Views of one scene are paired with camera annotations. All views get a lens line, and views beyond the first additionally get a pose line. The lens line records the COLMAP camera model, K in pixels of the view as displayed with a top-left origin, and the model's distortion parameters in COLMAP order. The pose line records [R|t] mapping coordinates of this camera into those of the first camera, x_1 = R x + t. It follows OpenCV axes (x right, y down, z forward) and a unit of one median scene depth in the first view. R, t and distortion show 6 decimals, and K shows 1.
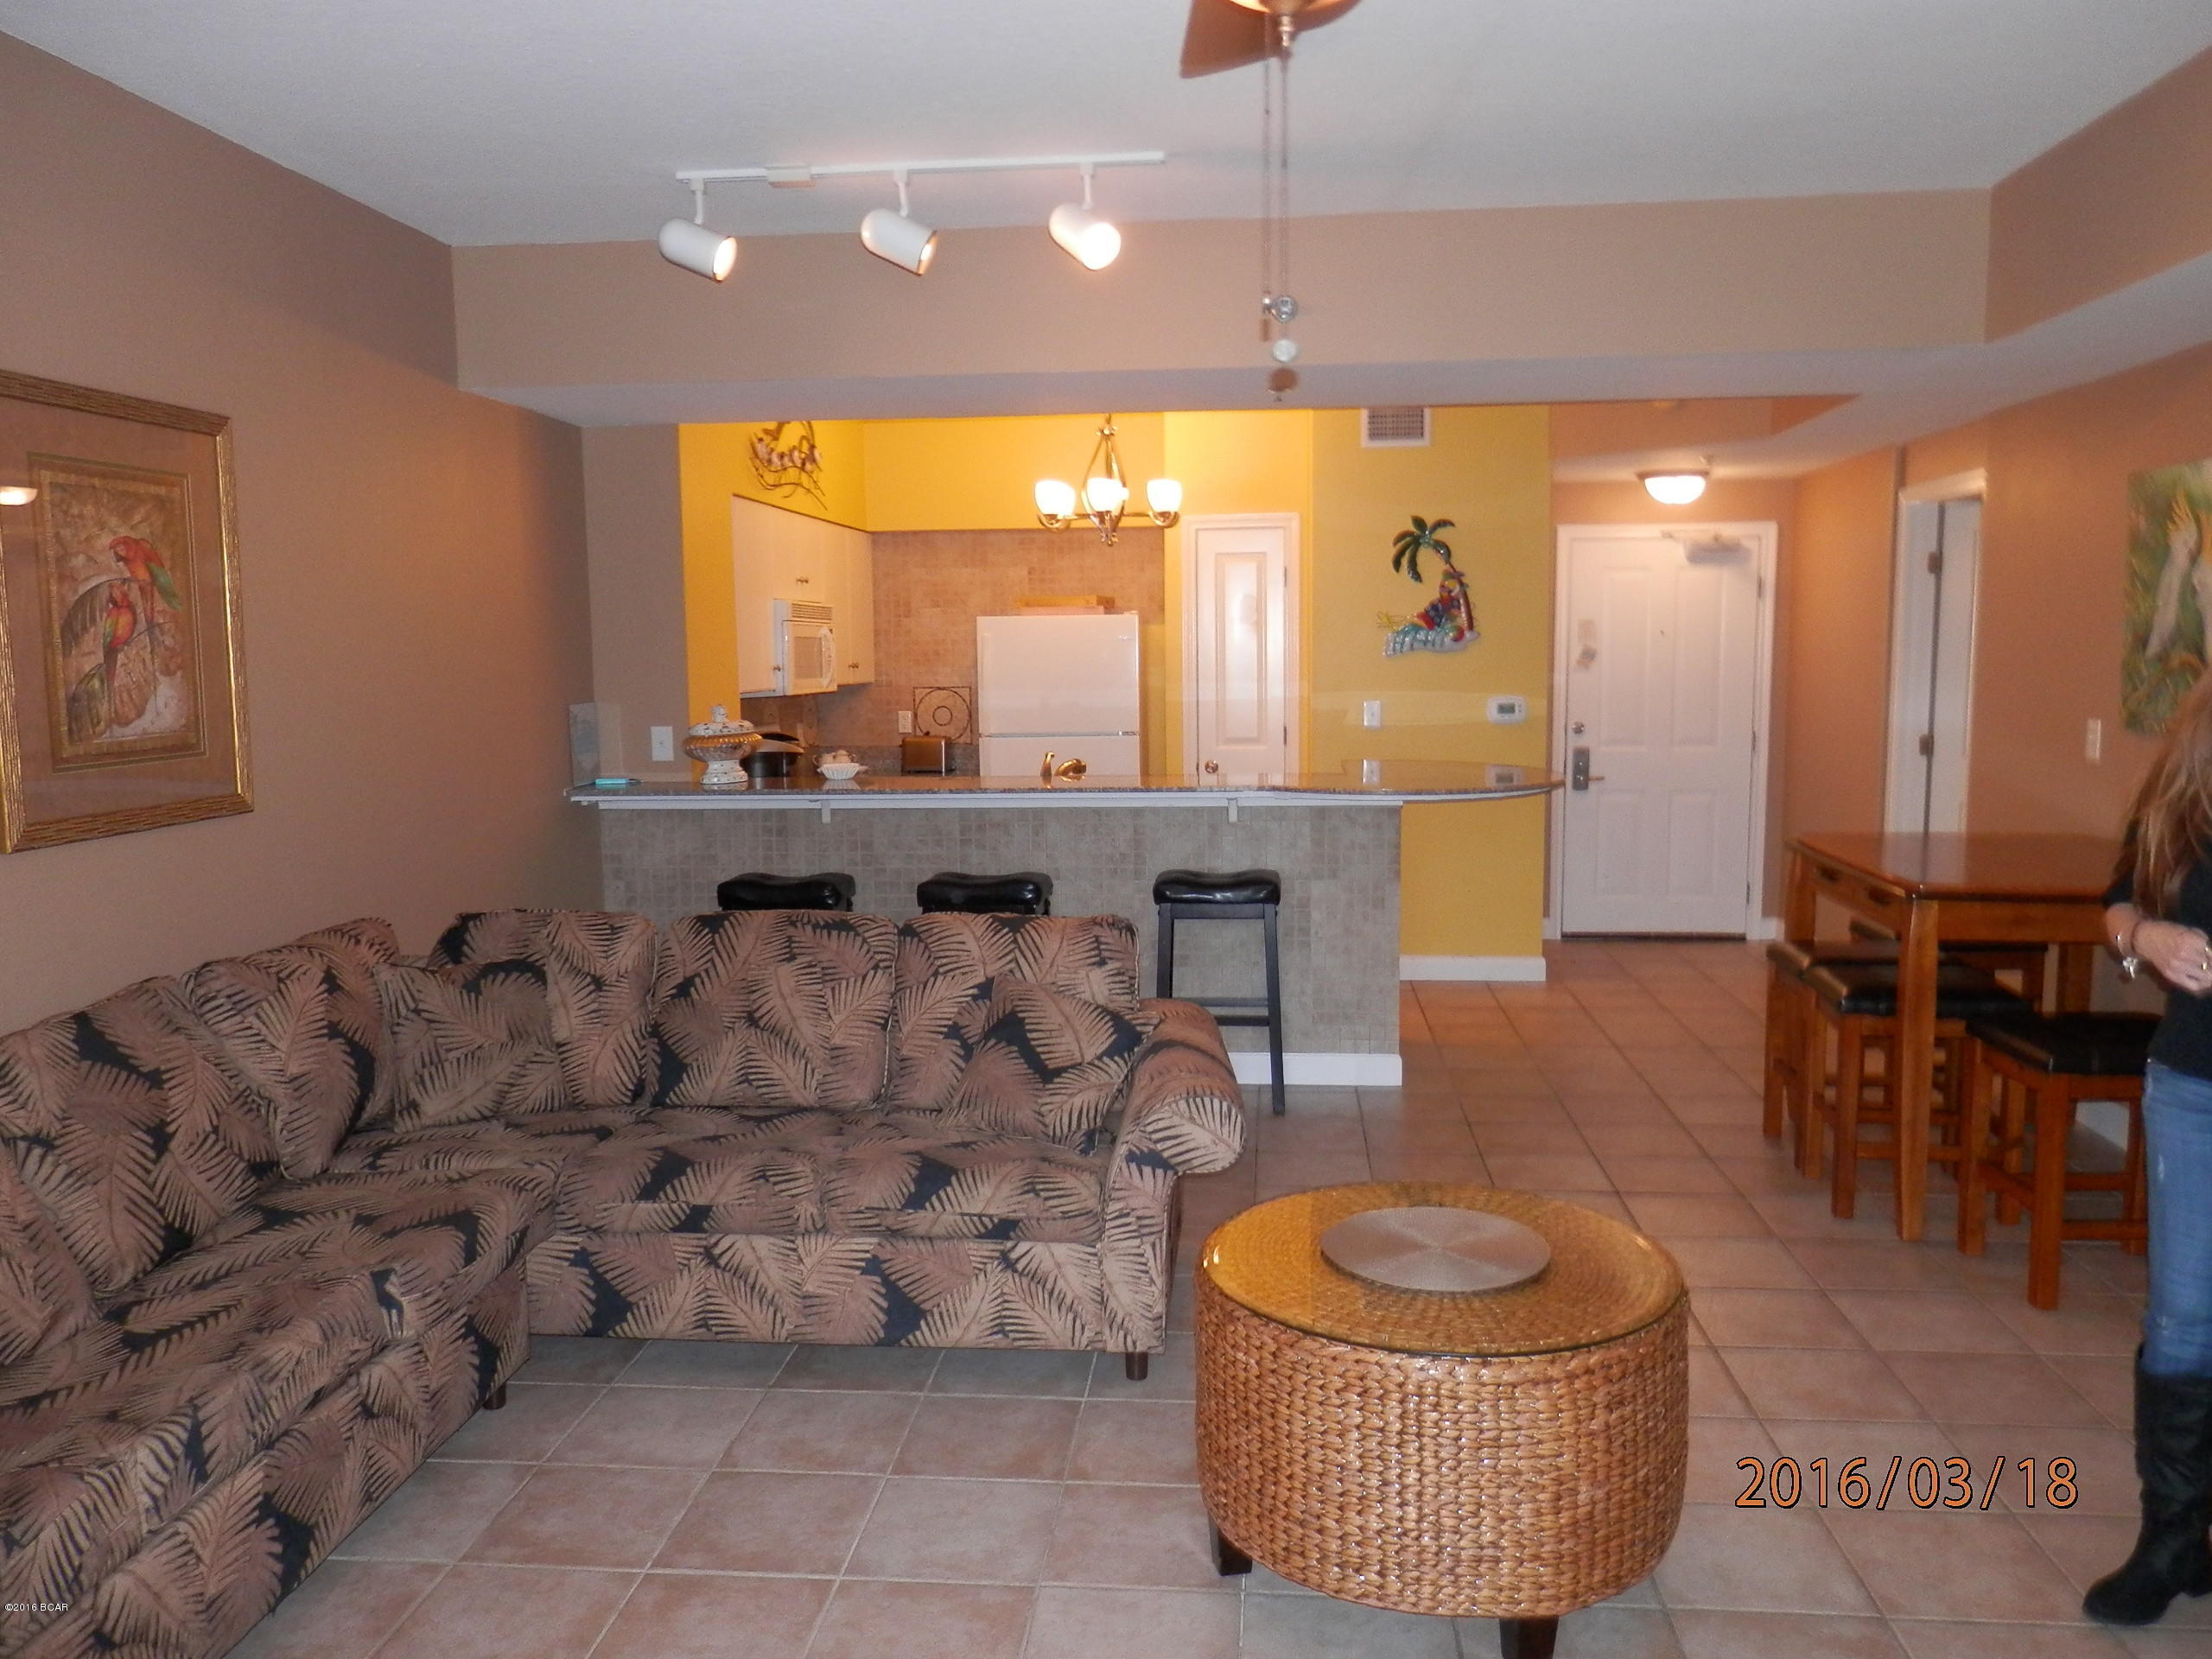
lens RADIAL K [[1664.2, 0, 1106.0], [0, 1664.2, 829.5], [0, 0, 1]] dist [0.002725, 0.009760]
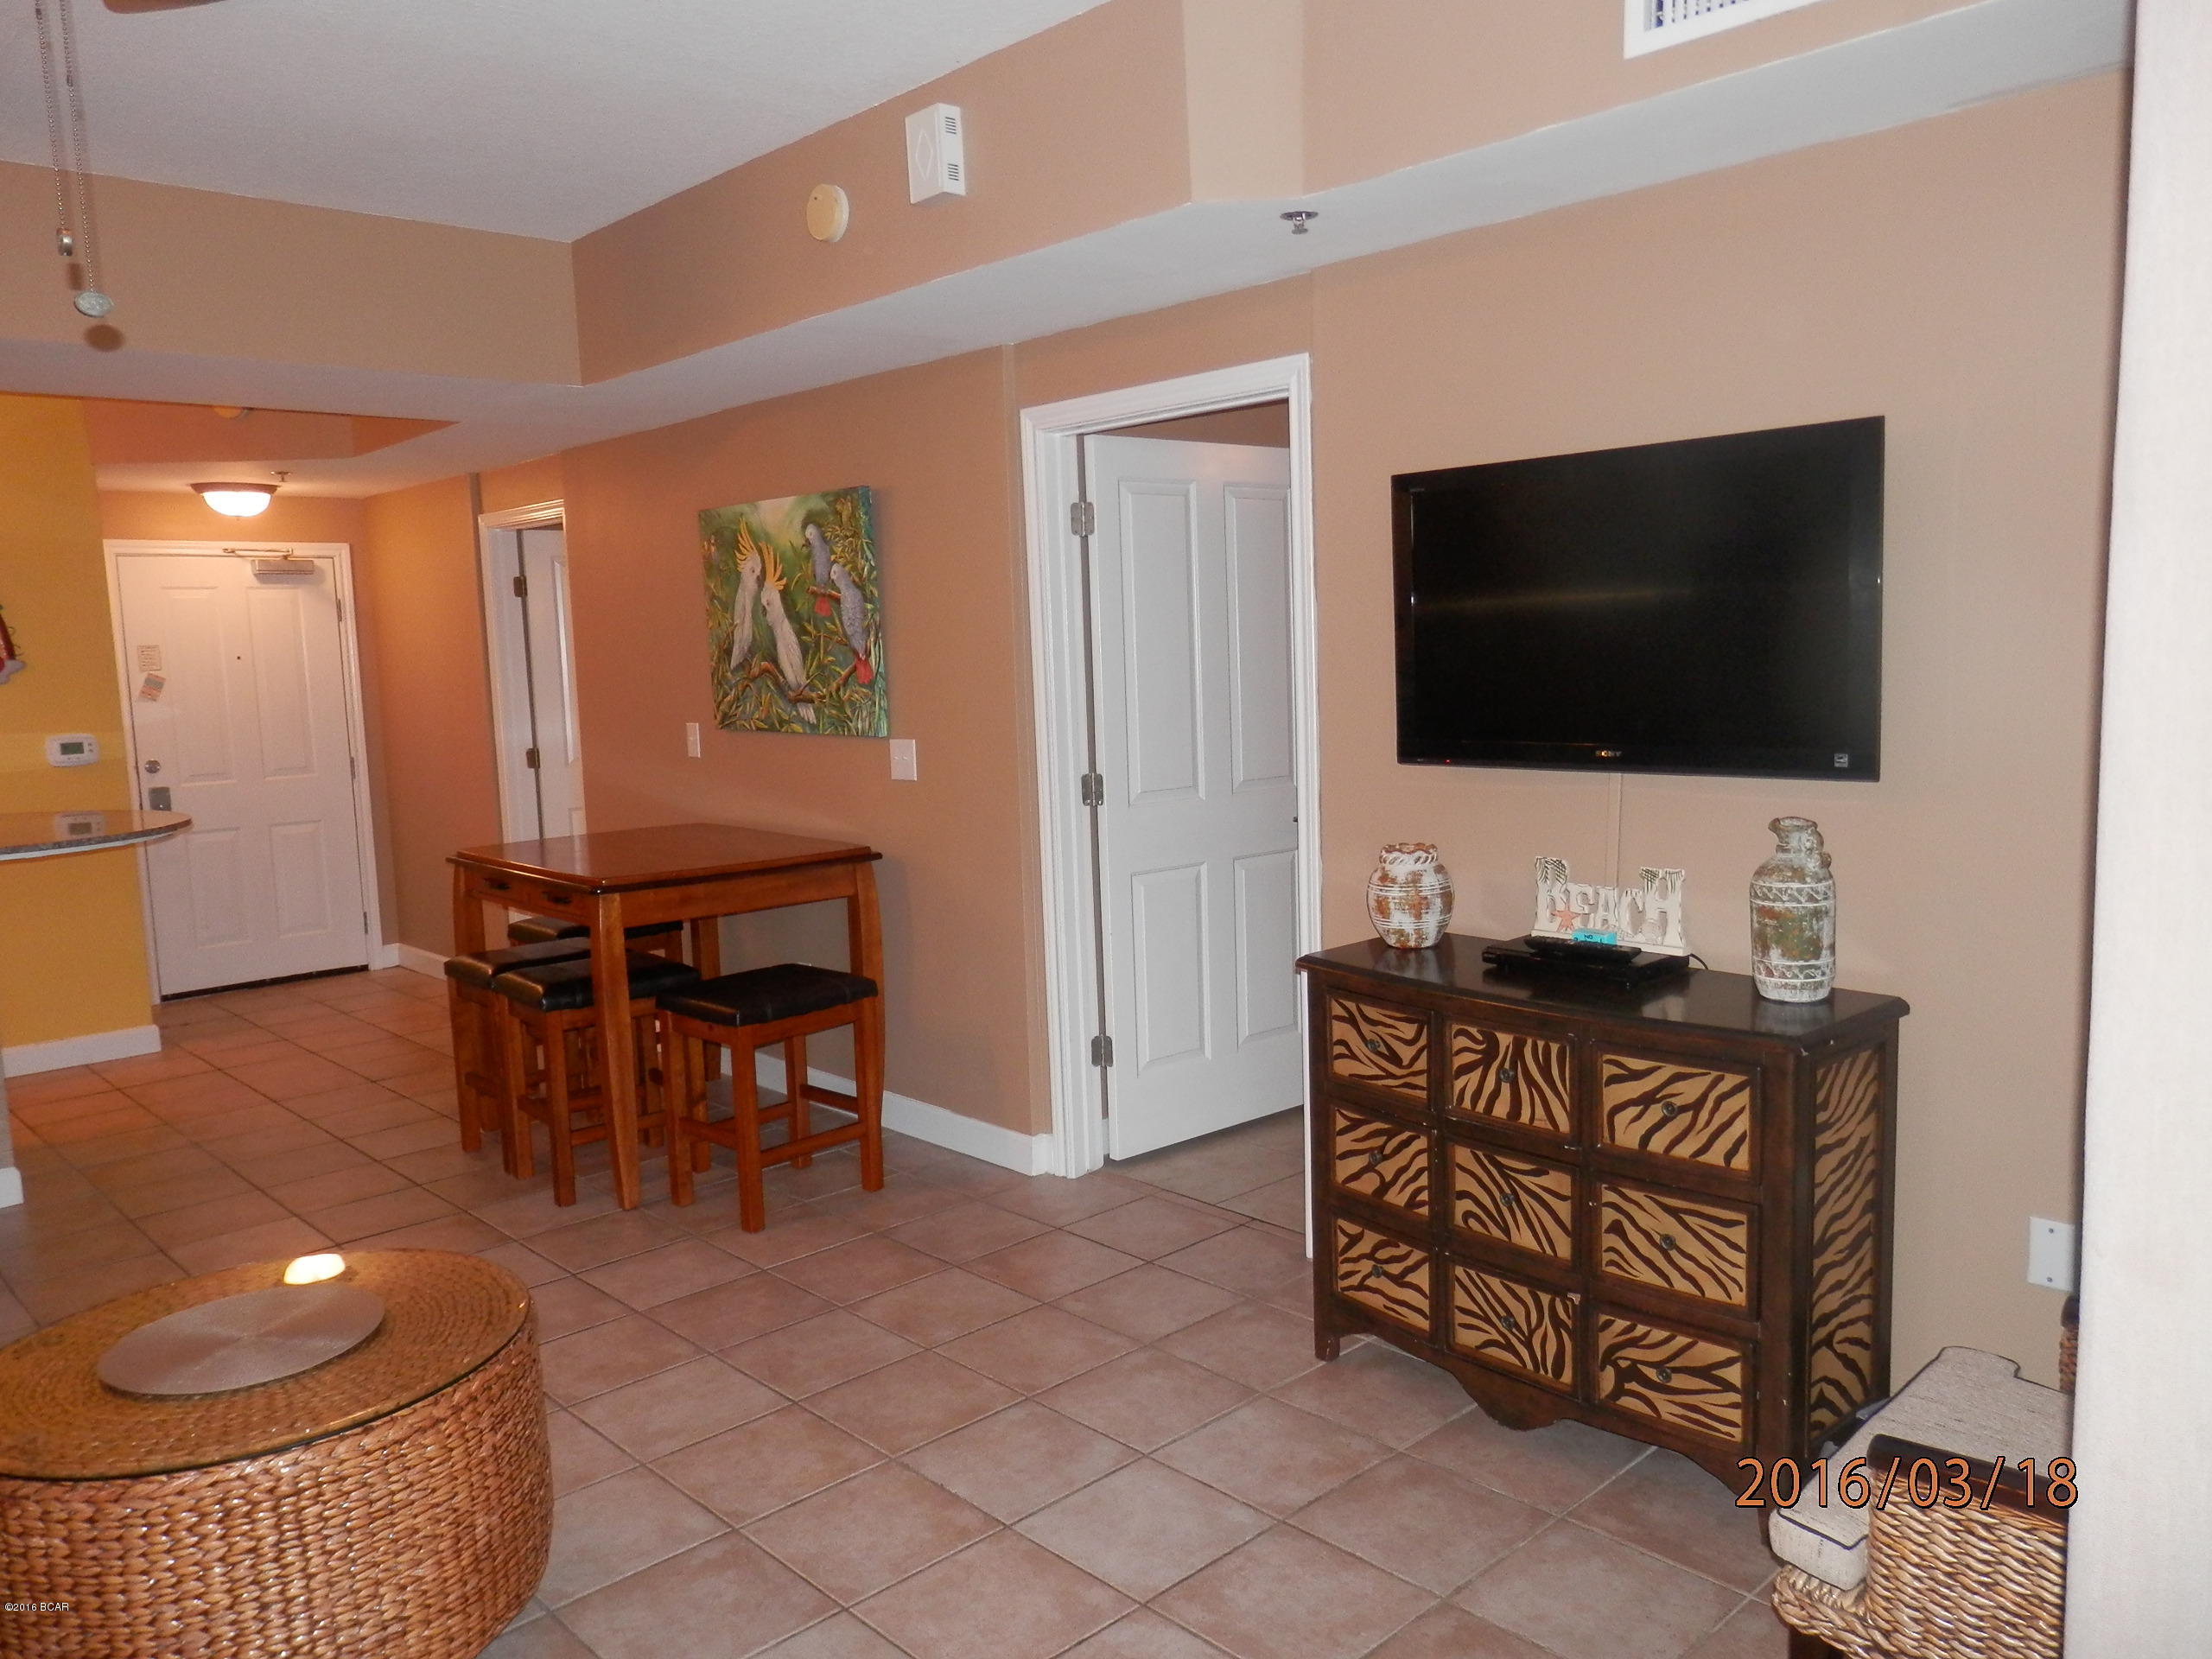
lens RADIAL K [[1665.8, 0, 1118.0], [0, 1665.8, 832.0], [0, 0, 1]] dist [0.018670, -0.001770]
pose [[0.663831, -0.099670, 0.741212, -0.082731], [0.110764, 0.993253, 0.034360, 0.002279], [-0.739635, 0.059291, 0.670391, 0.024803]]
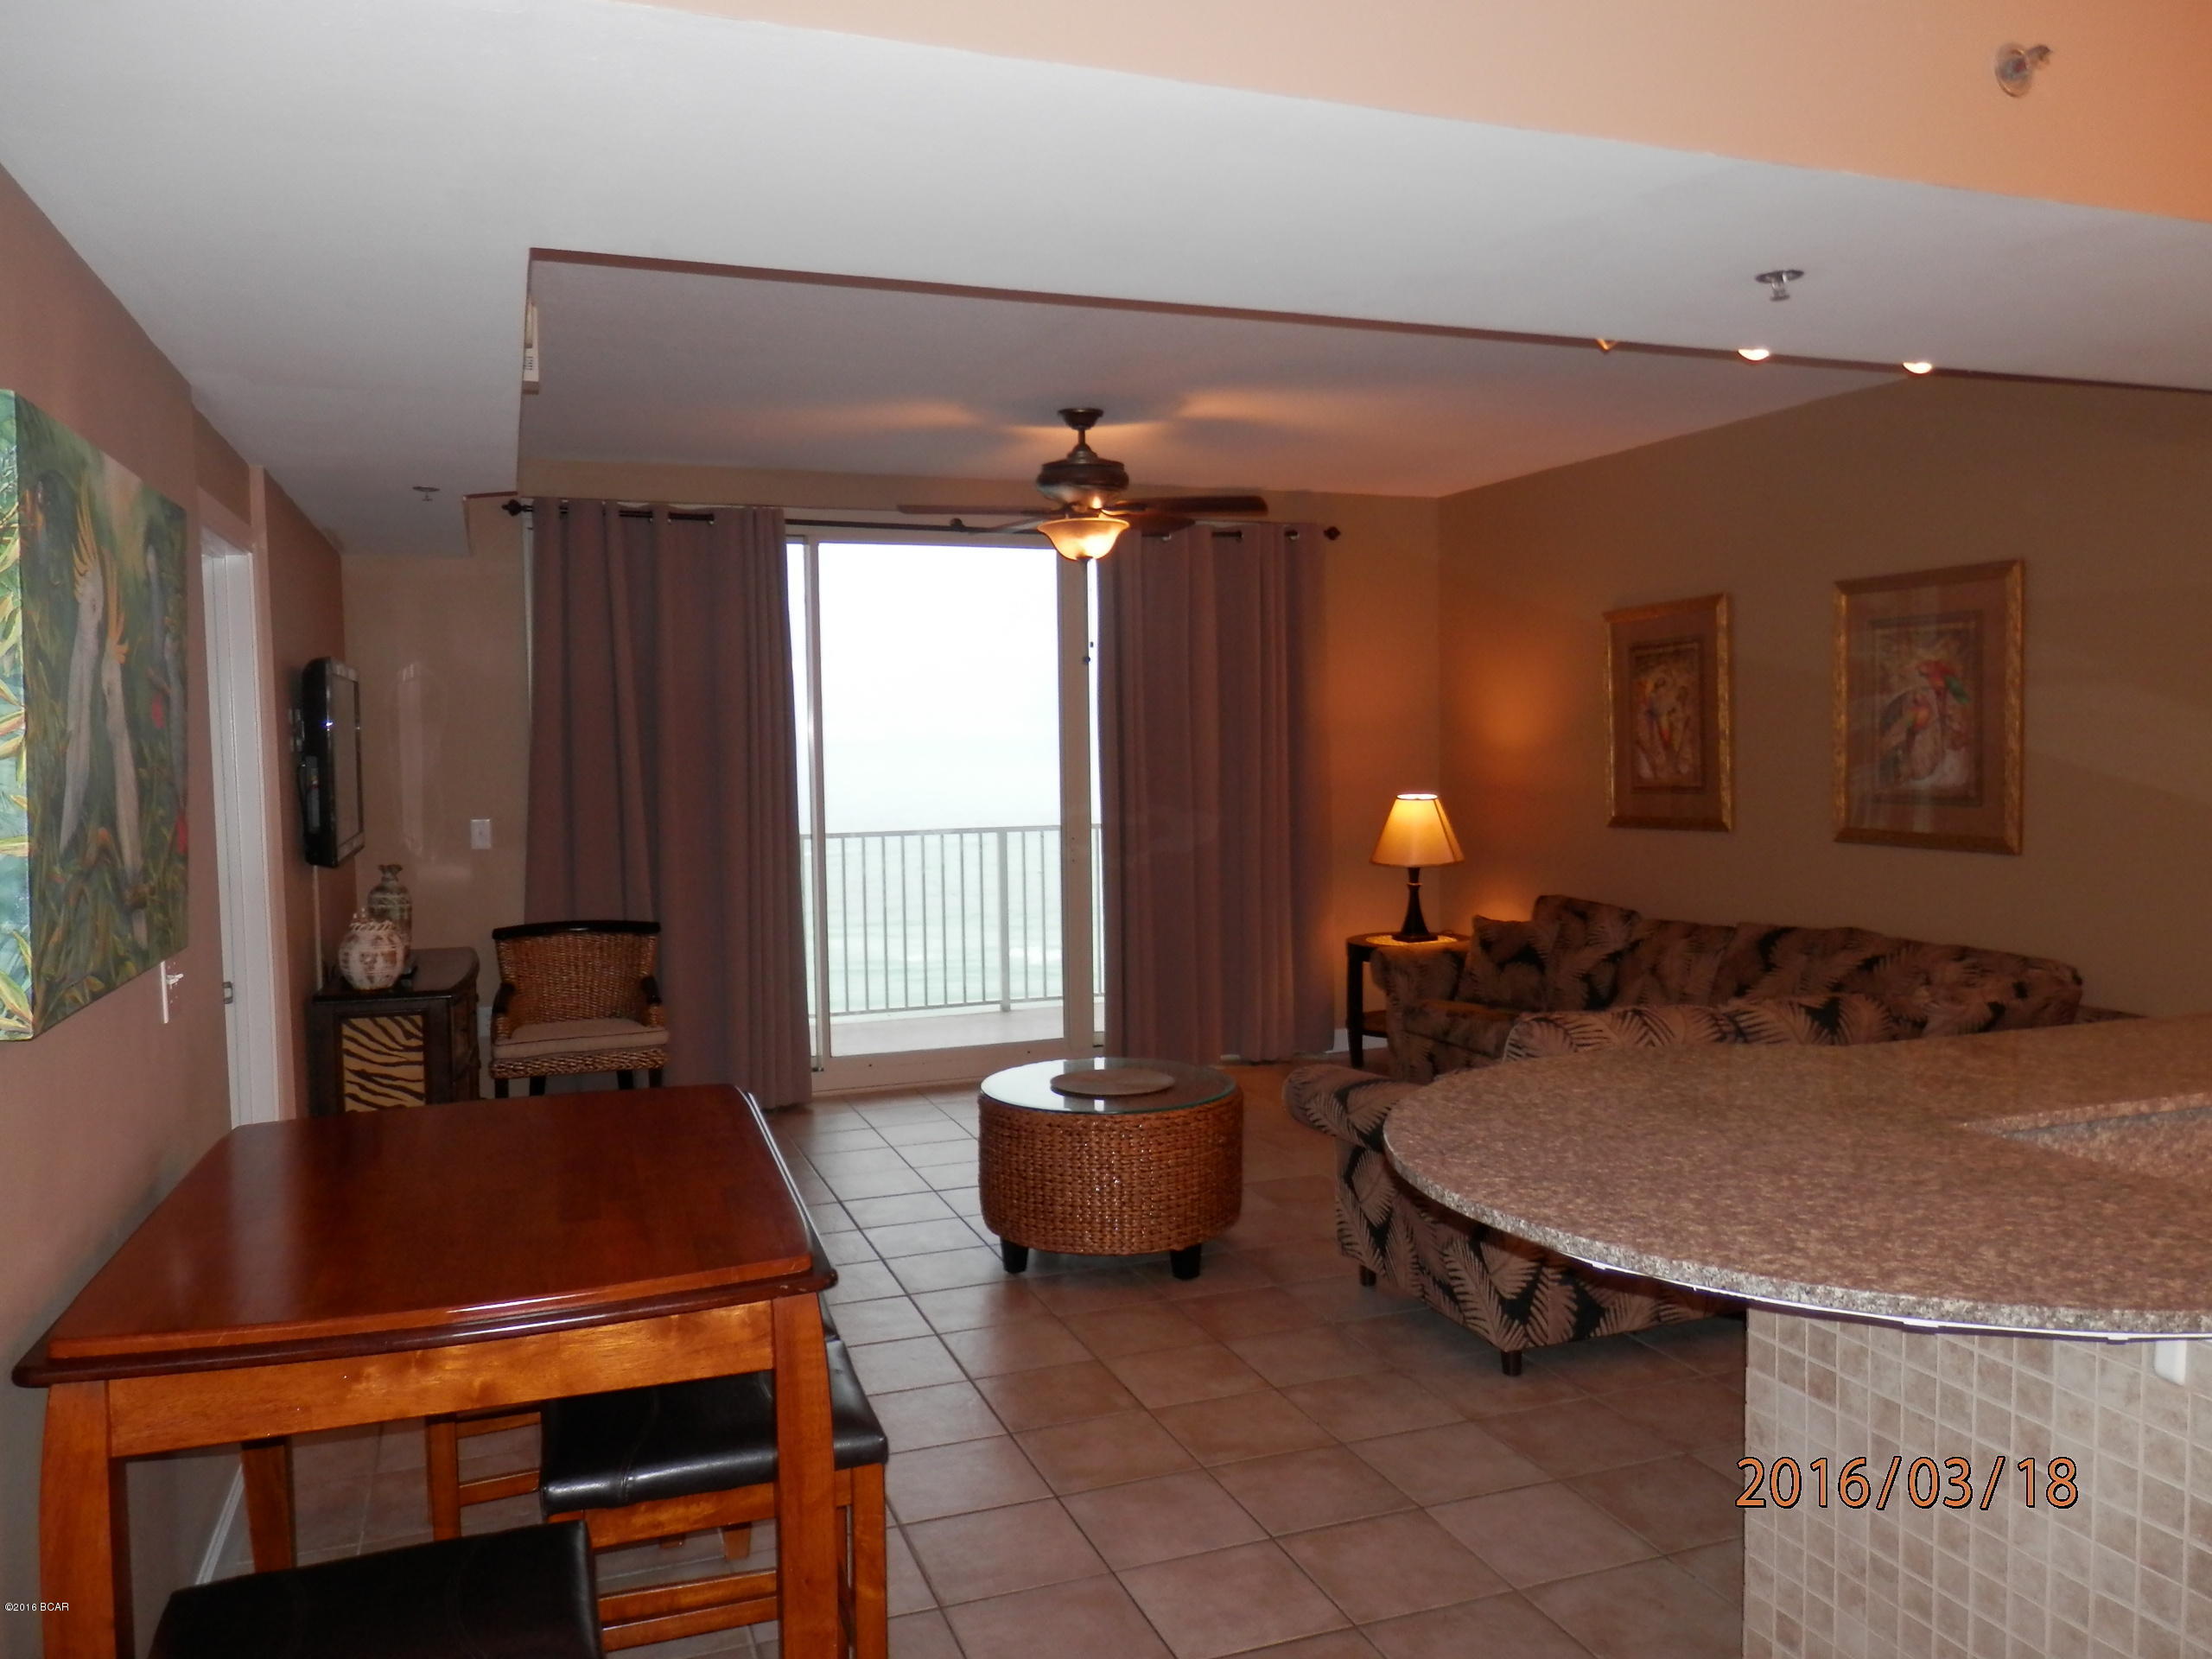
lens RADIAL K [[1650.7, 0, 1113.0], [0, 1650.7, 820.7], [0, 0, 1]] dist [0.002937, 0.001163]
pose [[-0.898853, 0.047416, -0.435678, 0.624686], [-0.024719, 0.987062, 0.158422, -0.202986], [0.437553, 0.153168, -0.886051, 1.650159]]
